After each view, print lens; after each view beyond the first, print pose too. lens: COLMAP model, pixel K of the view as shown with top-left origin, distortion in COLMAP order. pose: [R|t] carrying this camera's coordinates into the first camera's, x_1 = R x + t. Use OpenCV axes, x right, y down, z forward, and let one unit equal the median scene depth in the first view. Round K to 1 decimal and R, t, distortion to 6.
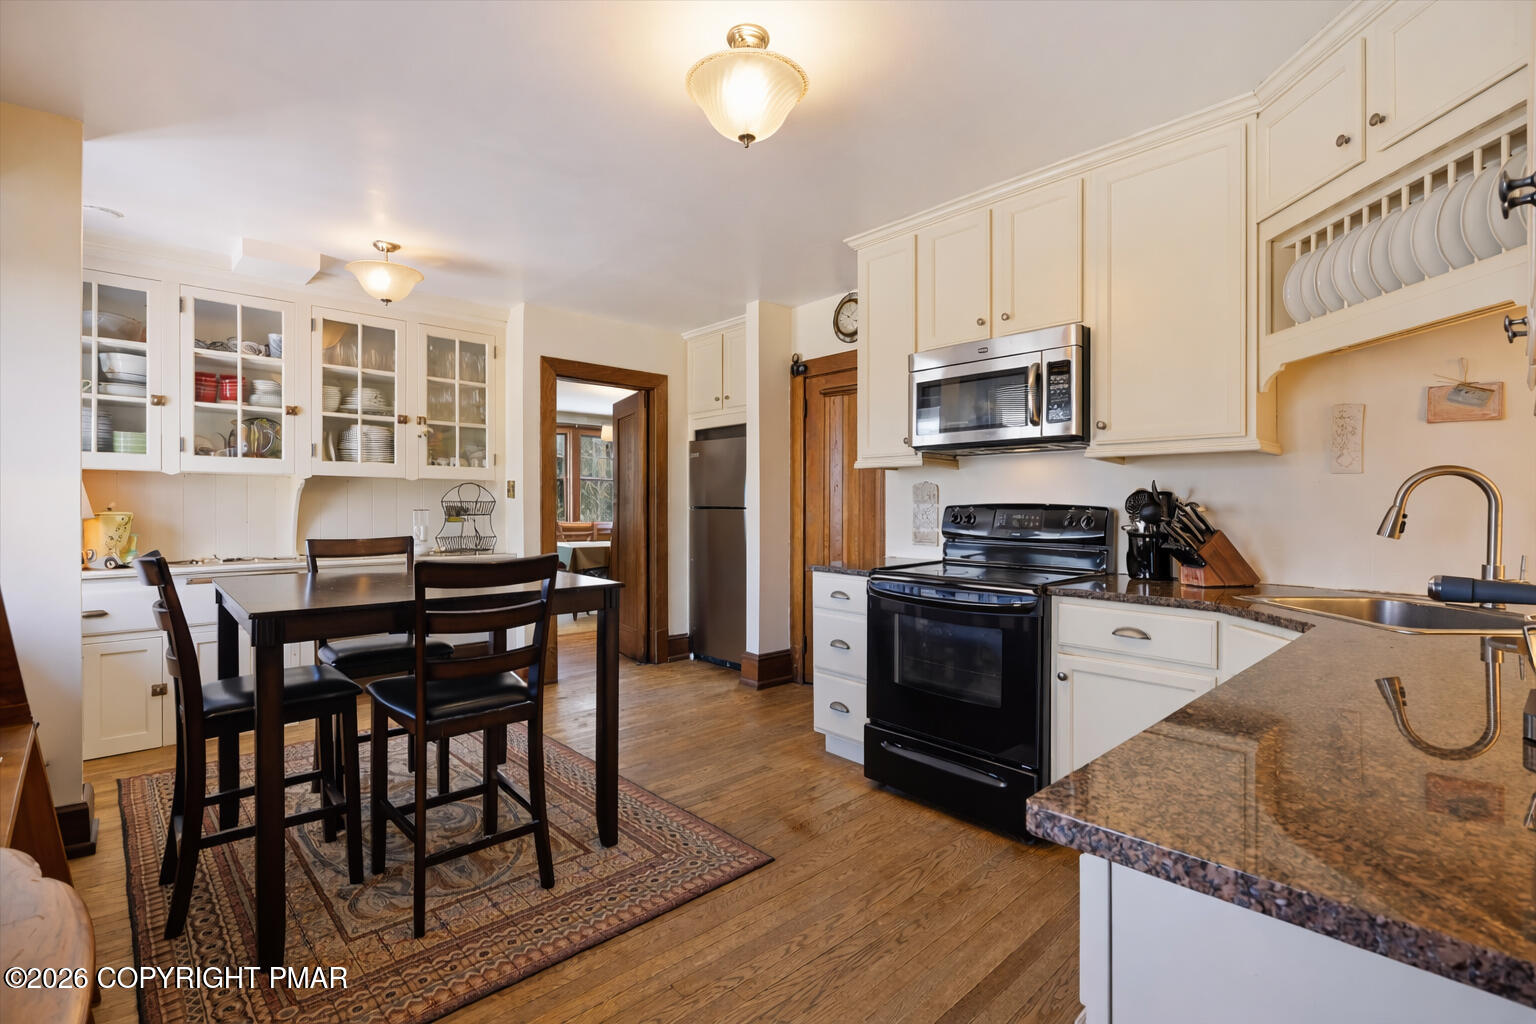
lens RADIAL K [[620.0, 0, 768.0], [0, 620.0, 512.0], [0, 0, 1]] dist [0.001175, 0.000018]
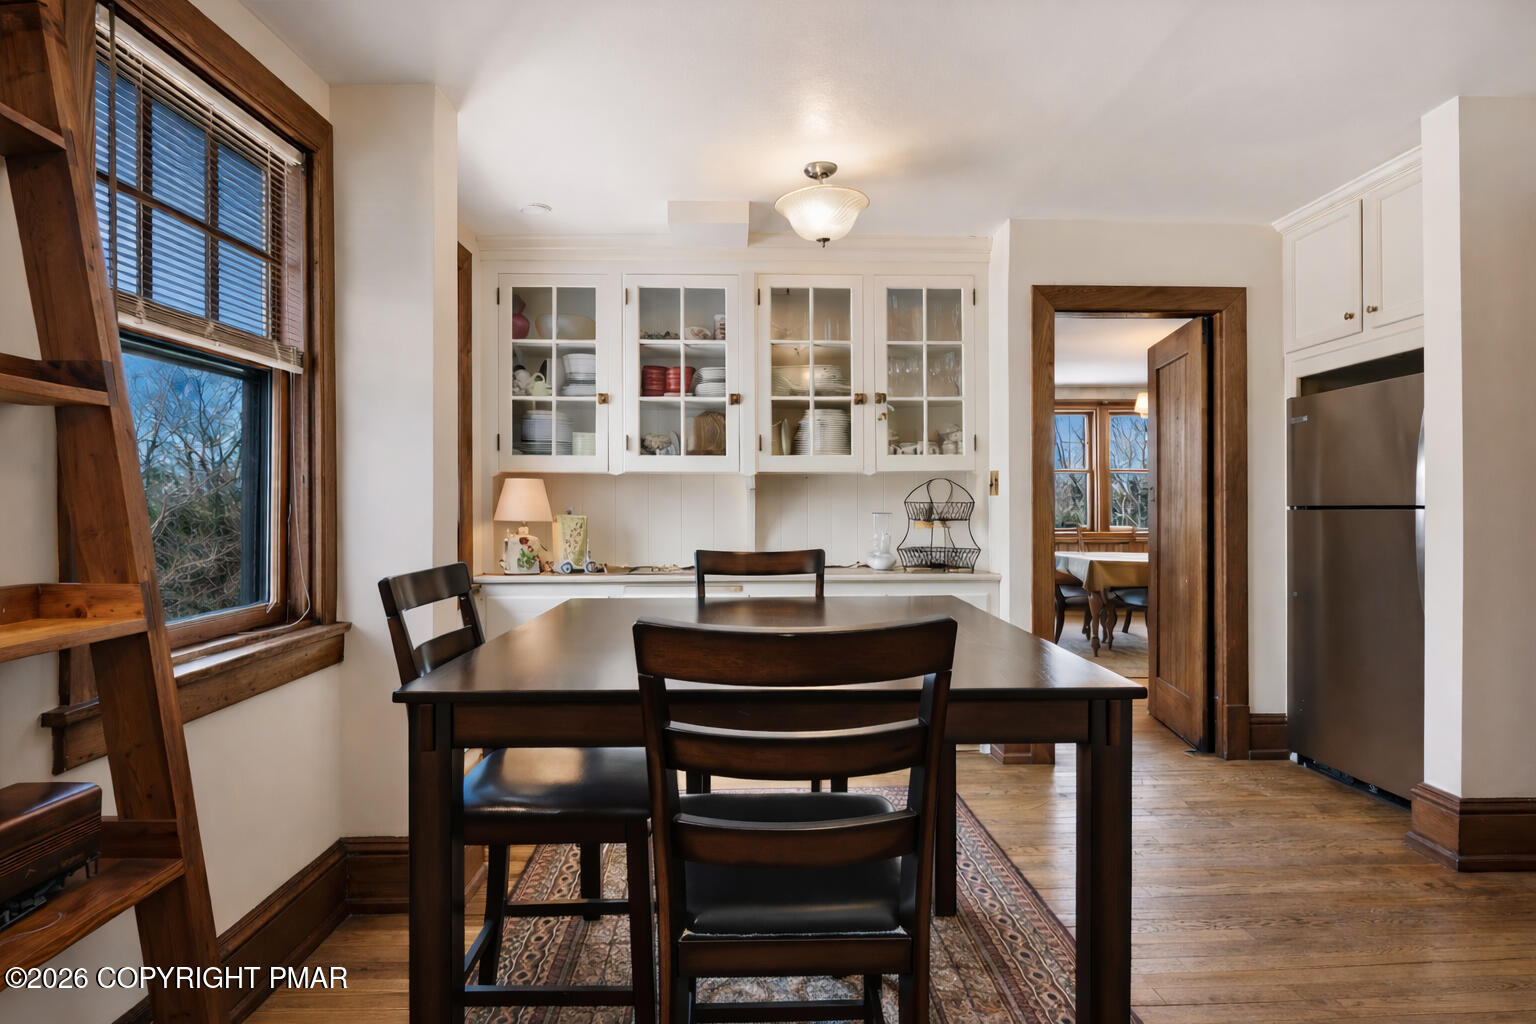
lens RADIAL K [[713.8, 0, 736.9], [0, 713.8, 505.6], [0, 0, 1]] dist [-0.035640, 0.000665]
pose [[0.714467, 0.000390, -0.699669, -0.057637], [0.001473, 0.999997, 0.002061, -0.013128], [0.699667, -0.002503, 0.714464, 0.230041]]
